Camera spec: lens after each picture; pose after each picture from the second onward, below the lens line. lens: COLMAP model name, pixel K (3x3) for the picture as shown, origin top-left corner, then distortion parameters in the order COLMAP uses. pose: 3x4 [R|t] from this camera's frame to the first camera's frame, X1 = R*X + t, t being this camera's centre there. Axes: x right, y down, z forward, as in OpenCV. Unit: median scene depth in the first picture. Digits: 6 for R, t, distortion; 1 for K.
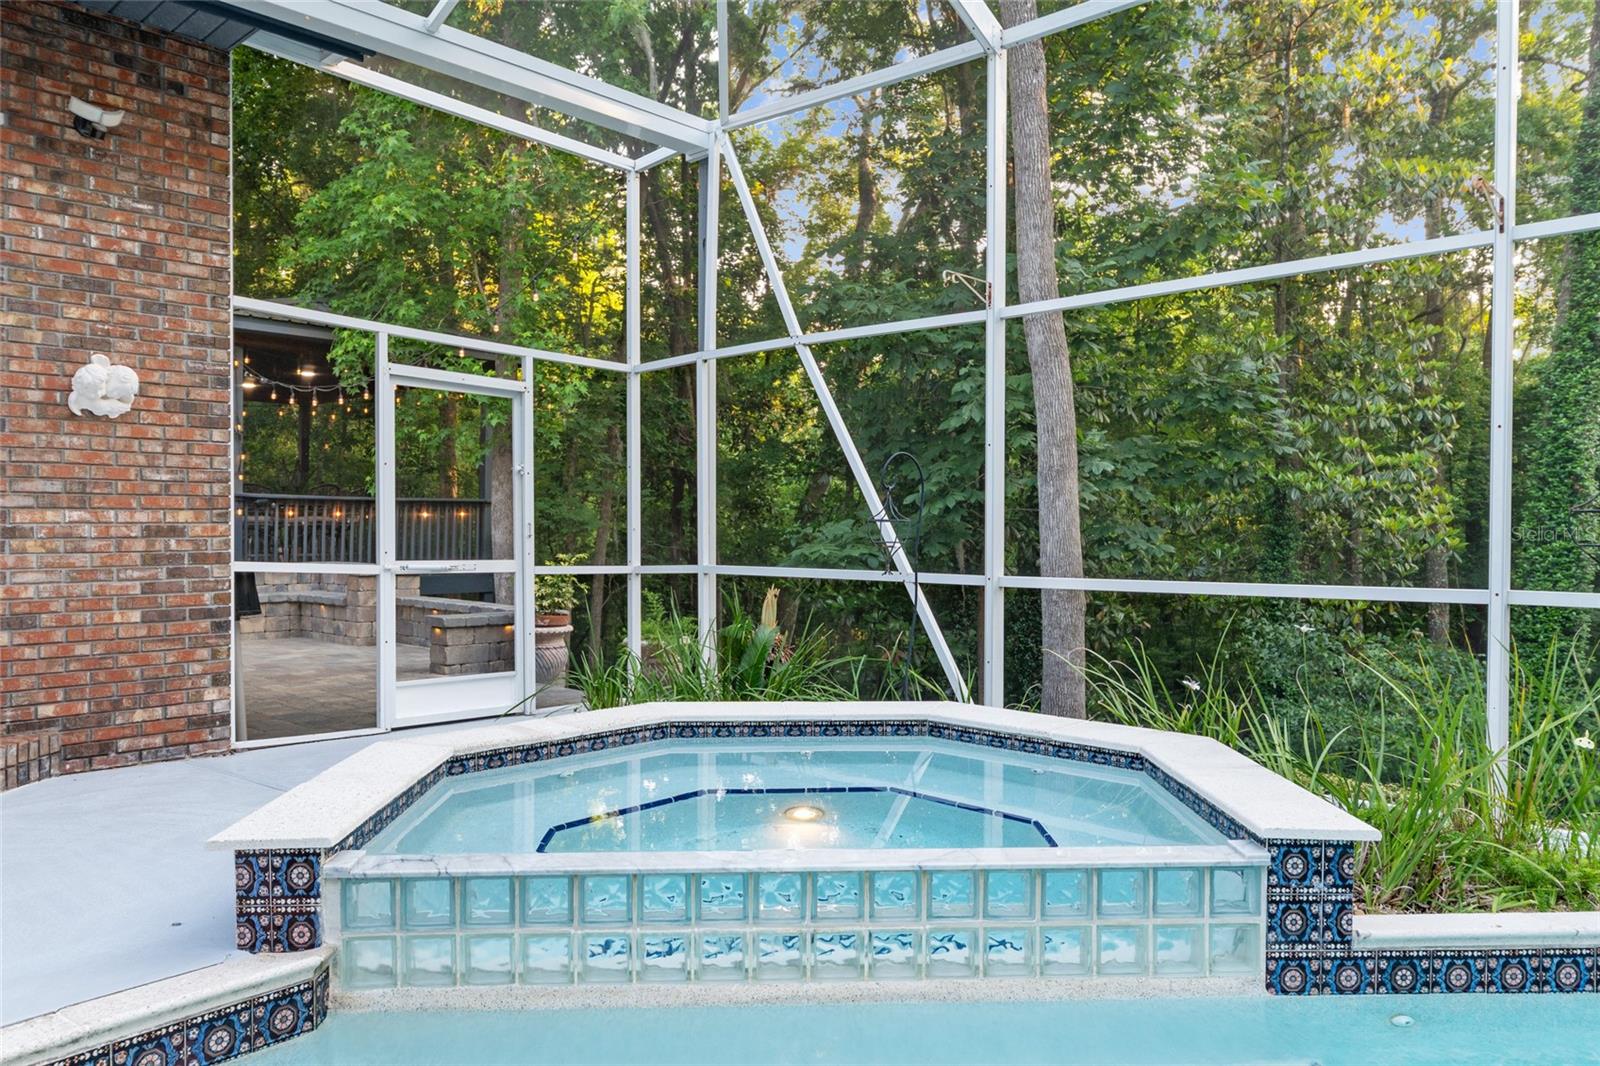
lens RADIAL K [[1158.2, 0, 802.2], [0, 1158.2, 533.5], [0, 0, 1]] dist [-0.002839, 0.001482]
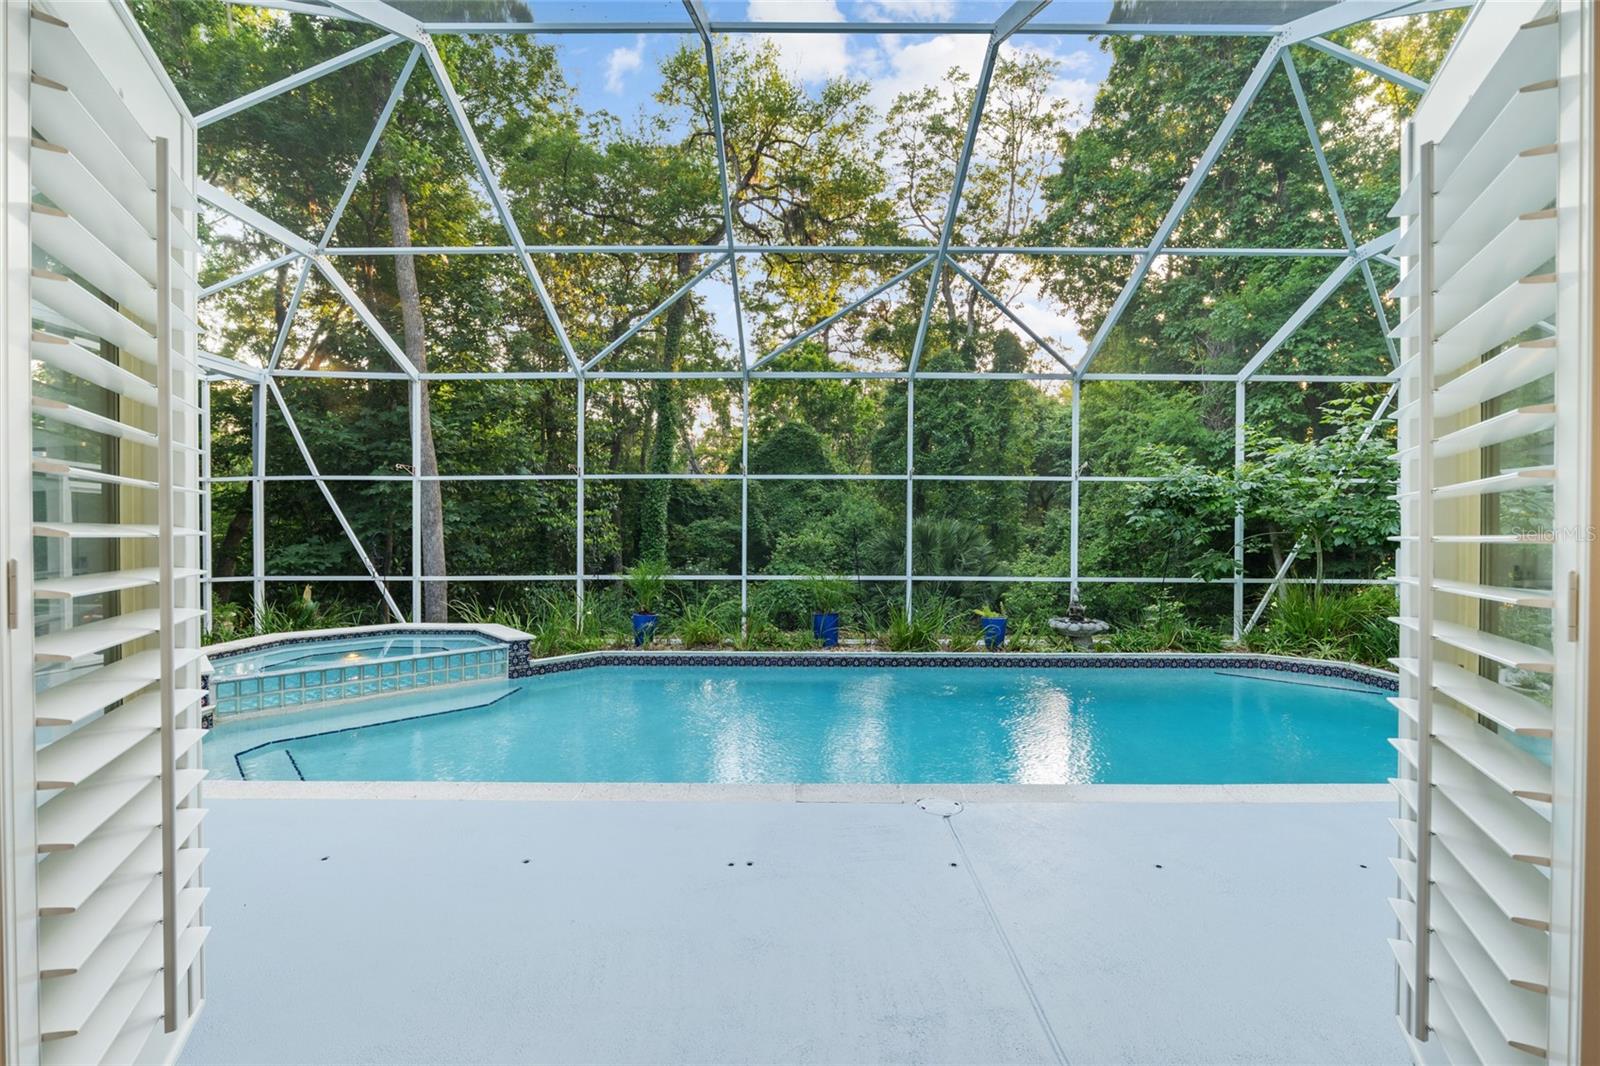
lens RADIAL K [[678.6, 0, 804.1], [0, 678.6, 536.2], [0, 0, 1]] dist [-0.000186, -0.000084]
pose [[0.739949, -0.004297, 0.672650, -0.223343], [0.003556, 0.999991, 0.002477, -0.056181], [-0.672654, 0.000559, 0.739957, -0.755322]]
